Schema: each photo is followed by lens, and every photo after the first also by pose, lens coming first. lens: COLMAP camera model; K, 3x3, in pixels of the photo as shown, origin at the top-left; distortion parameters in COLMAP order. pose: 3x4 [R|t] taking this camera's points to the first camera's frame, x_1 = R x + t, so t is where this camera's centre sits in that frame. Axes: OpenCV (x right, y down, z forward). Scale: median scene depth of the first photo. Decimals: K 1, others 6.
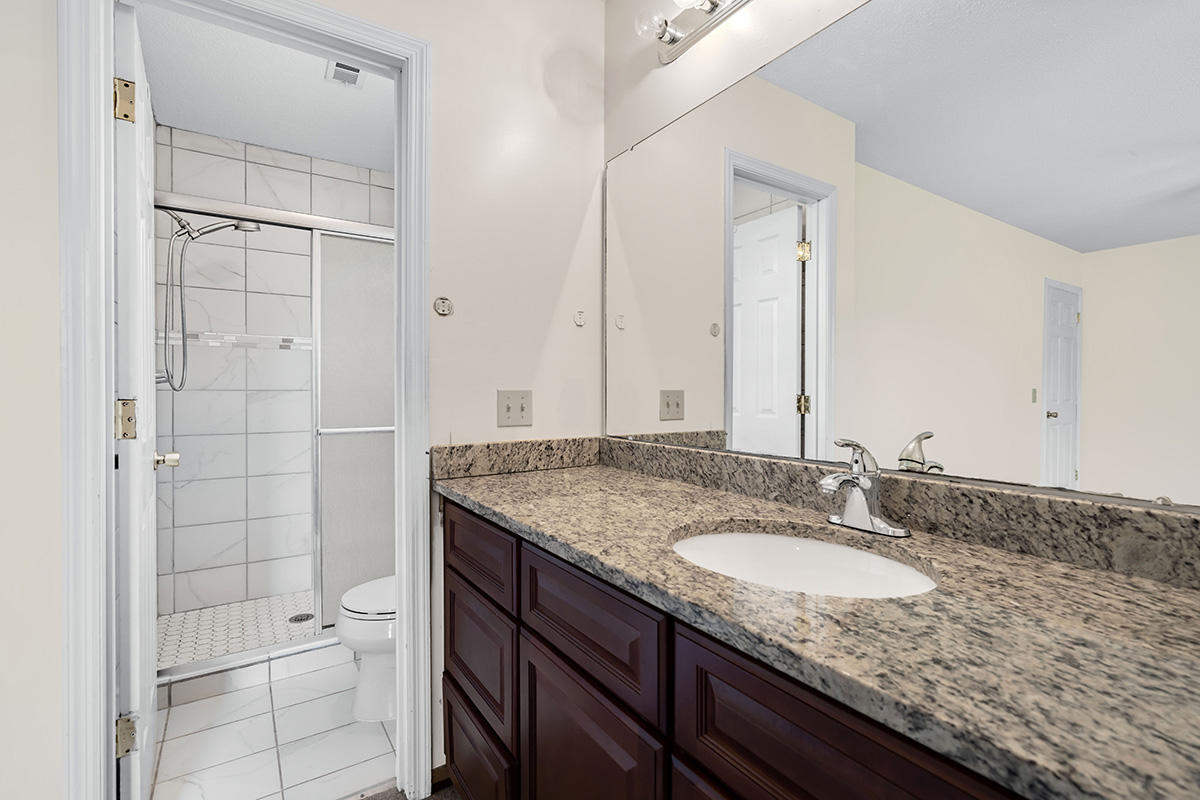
lens RADIAL K [[544.5, 0, 604.9], [0, 544.5, 392.7], [0, 0, 1]] dist [-0.004090, -0.000065]
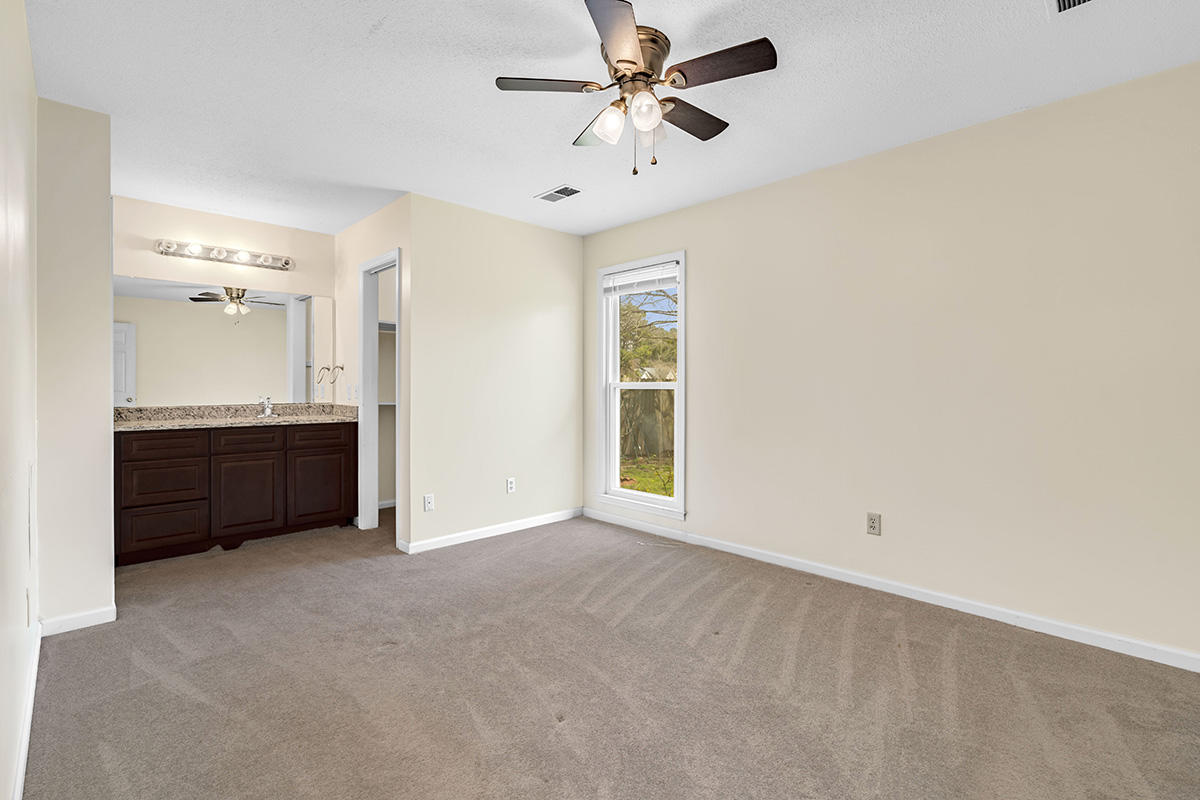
lens RADIAL K [[544.5, 0, 604.6], [0, 544.5, 391.3], [0, 0, 1]] dist [-0.004090, -0.000065]
pose [[-0.176613, -0.010188, 0.984228, -4.411753], [0.005118, 0.999923, 0.011269, 0.006106], [-0.984267, 0.007028, -0.176547, -0.922284]]
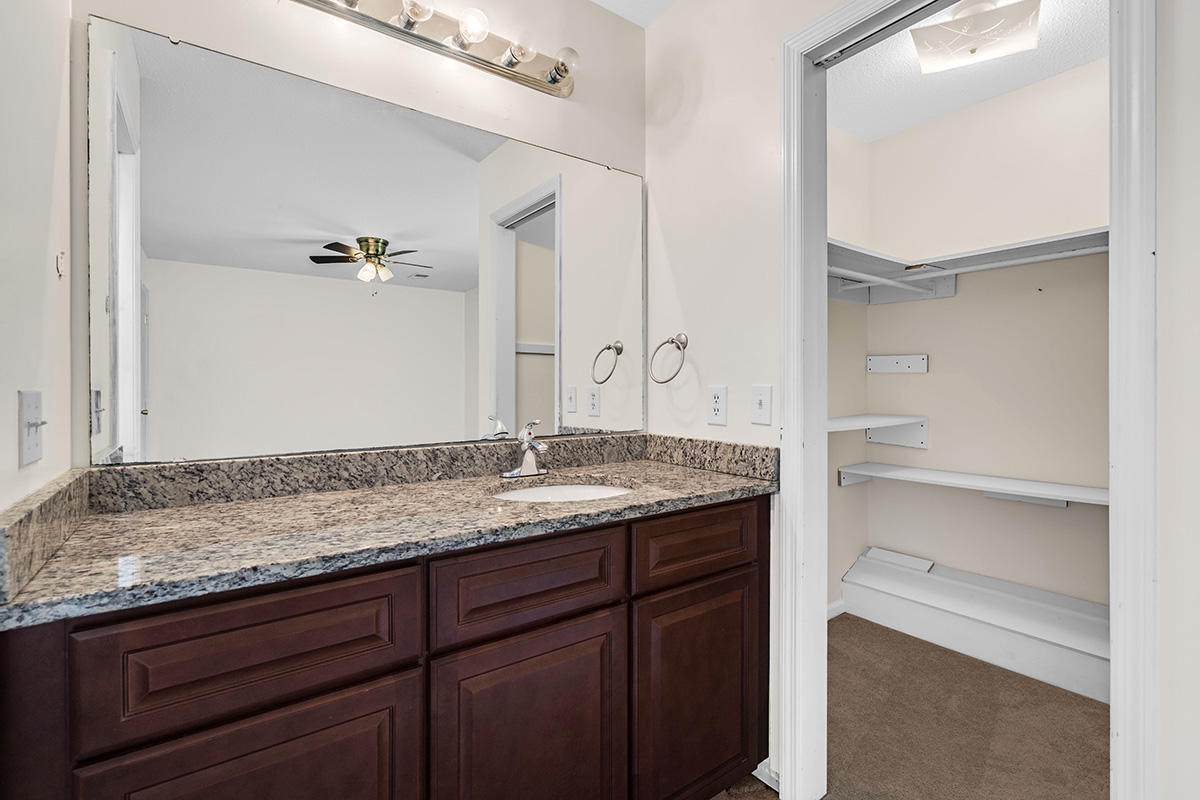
lens RADIAL K [[544.5, 0, 601.3], [0, 544.5, 390.7], [0, 0, 1]] dist [-0.004090, -0.000065]
pose [[-0.035480, -0.004488, 0.999360, -1.164532], [0.008141, 0.999955, 0.004779, -0.006442], [-0.999337, 0.008306, -0.035442, 0.852555]]
